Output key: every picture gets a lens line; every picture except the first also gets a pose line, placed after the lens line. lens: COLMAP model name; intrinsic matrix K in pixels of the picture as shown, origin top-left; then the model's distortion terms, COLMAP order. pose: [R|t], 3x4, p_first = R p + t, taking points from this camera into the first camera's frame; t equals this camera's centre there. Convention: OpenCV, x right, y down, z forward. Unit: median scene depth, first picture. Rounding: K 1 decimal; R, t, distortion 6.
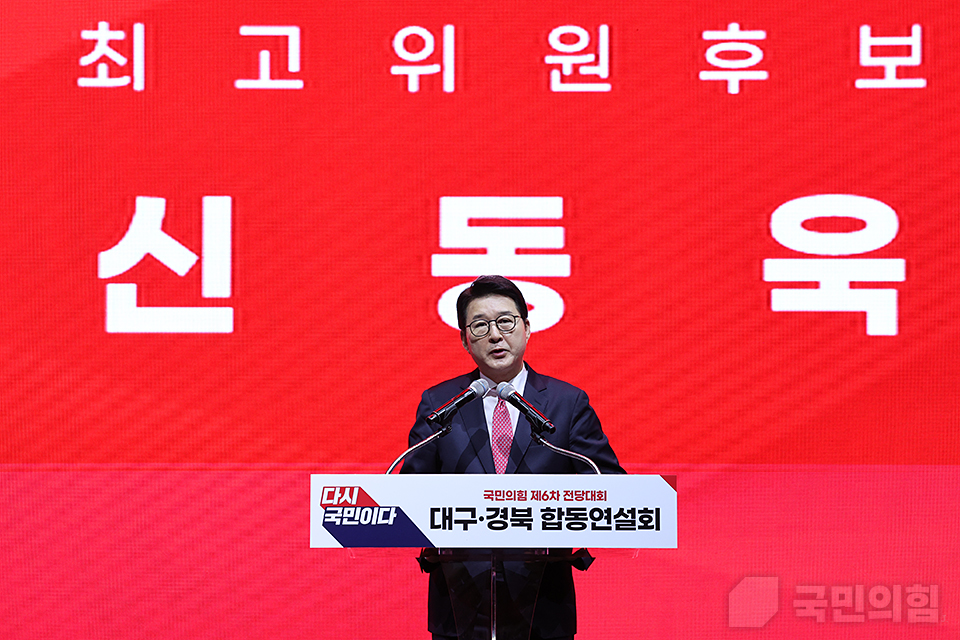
lens RADIAL K [[6259.2, 0, 480.0], [0, 6259.2, 320.0], [0, 0, 1]] dist [1.605797, -0.712181]
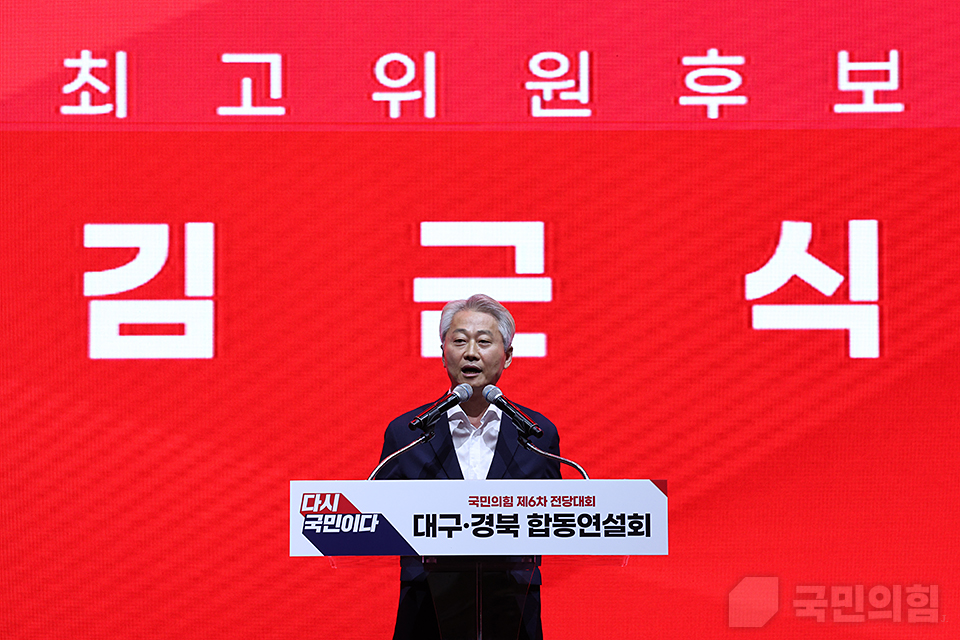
lens RADIAL K [[5683.4, 0, 480.0], [0, 5683.4, 320.0], [0, 0, 1]] dist [1.197517, -1.840460]
pose [[0.999981, -0.004633, 0.004037, -0.001064], [0.004694, 0.999873, -0.015225, 0.013307], [-0.003966, 0.015244, 0.999876, 0.118802]]
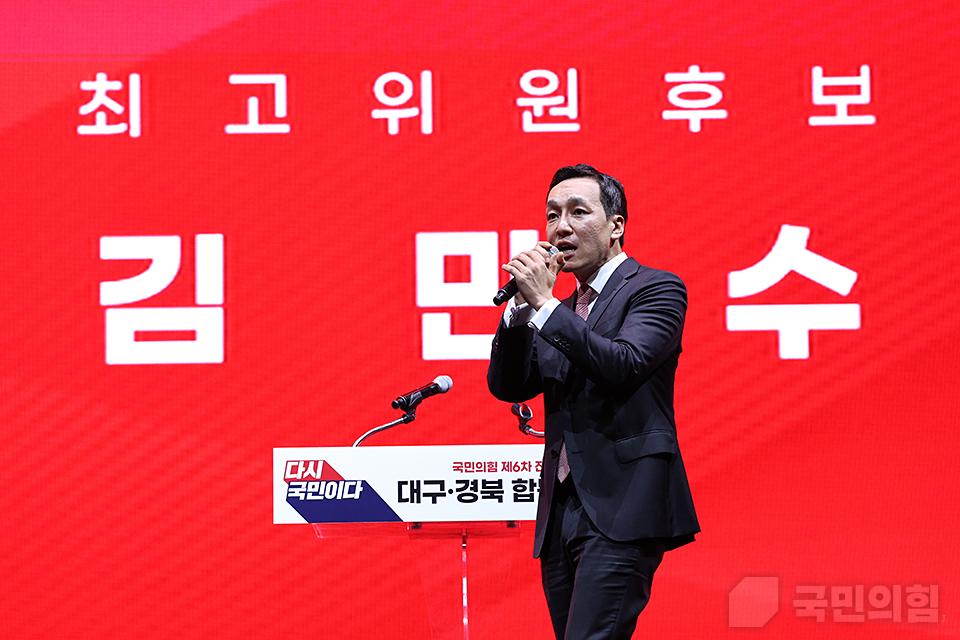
lens RADIAL K [[4719.8, 0, 480.0], [0, 4719.8, 320.0], [0, 0, 1]] dist [0.606065, 2.751358]
pose [[0.999893, -0.014572, -0.001138, 0.005959], [0.014524, 0.999313, -0.034101, 0.030174], [0.001635, 0.034081, 0.999418, 0.271591]]
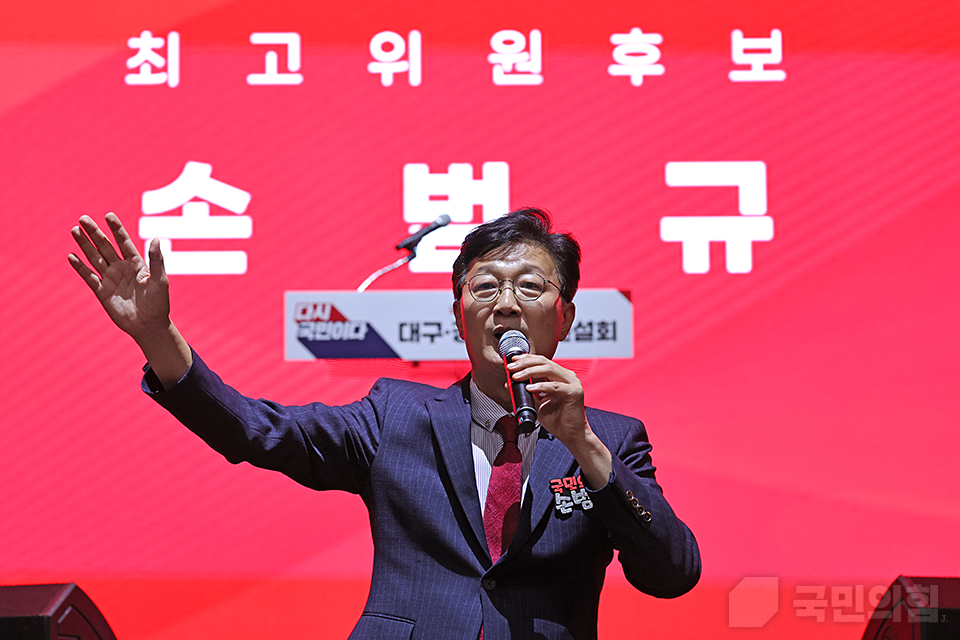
lens RADIAL K [[3241.4, 0, 480.0], [0, 3241.4, 320.0], [0, 0, 1]] dist [0.133244, 0.535846]
pose [[0.999861, -0.009116, 0.013927, -0.001842], [0.009665, 0.999157, -0.039909, 0.051384], [-0.013552, 0.040038, 0.999106, 0.455754]]
